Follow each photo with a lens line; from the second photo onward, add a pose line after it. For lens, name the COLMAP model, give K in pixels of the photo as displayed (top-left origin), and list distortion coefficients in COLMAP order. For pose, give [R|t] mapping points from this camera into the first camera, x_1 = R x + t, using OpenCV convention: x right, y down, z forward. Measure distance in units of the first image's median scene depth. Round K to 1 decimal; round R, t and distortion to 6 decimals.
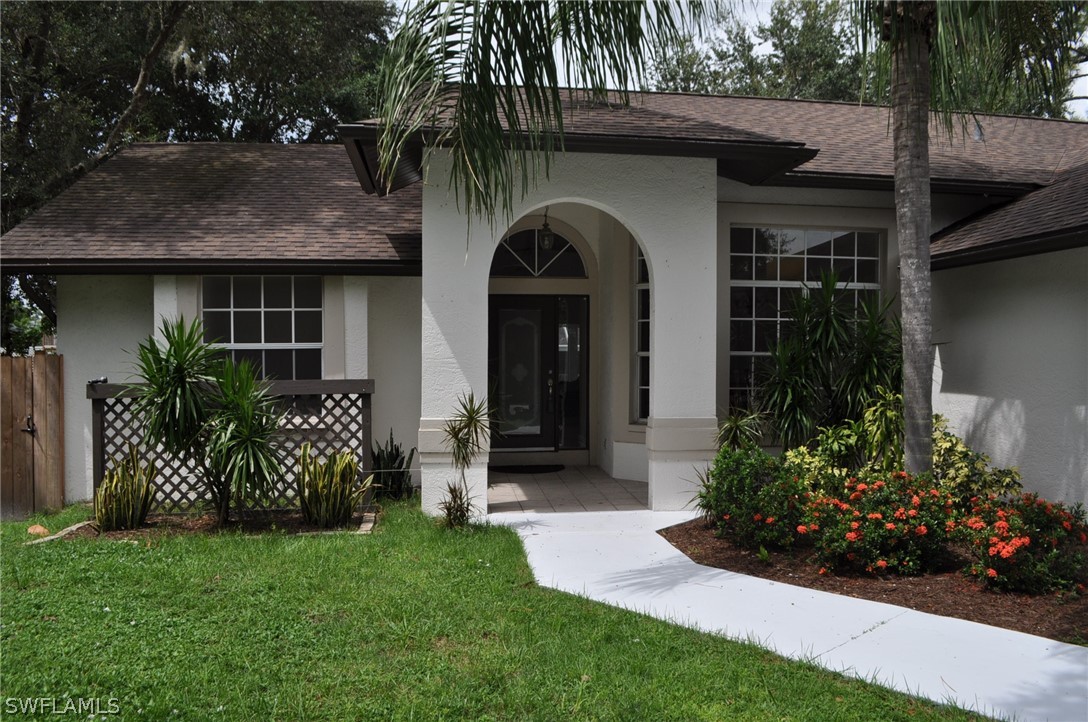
lens RADIAL K [[853.6, 0, 545.1], [0, 853.6, 380.2], [0, 0, 1]] dist [-0.082417, 0.004225]
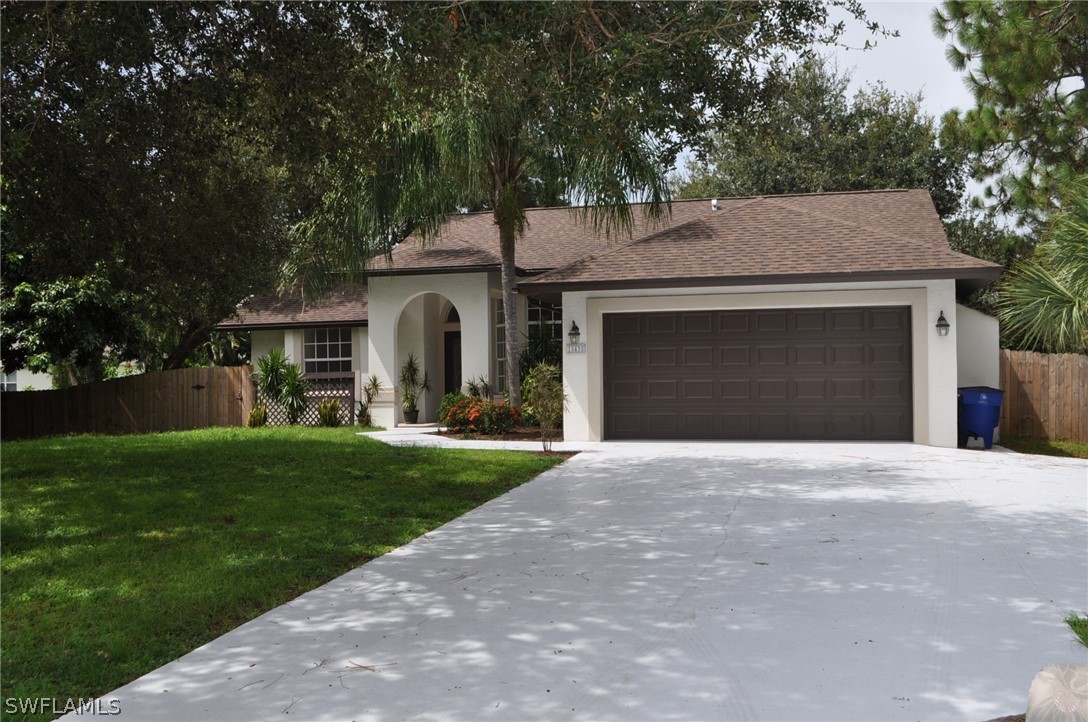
lens RADIAL K [[1016.1, 0, 545.1], [0, 1016.1, 381.5], [0, 0, 1]] dist [-0.003353, -0.001106]
pose [[0.920460, -0.017066, -0.390463, 1.255715], [0.005428, 0.999508, -0.030891, 0.105105], [0.390798, 0.026314, 0.920100, -1.263970]]
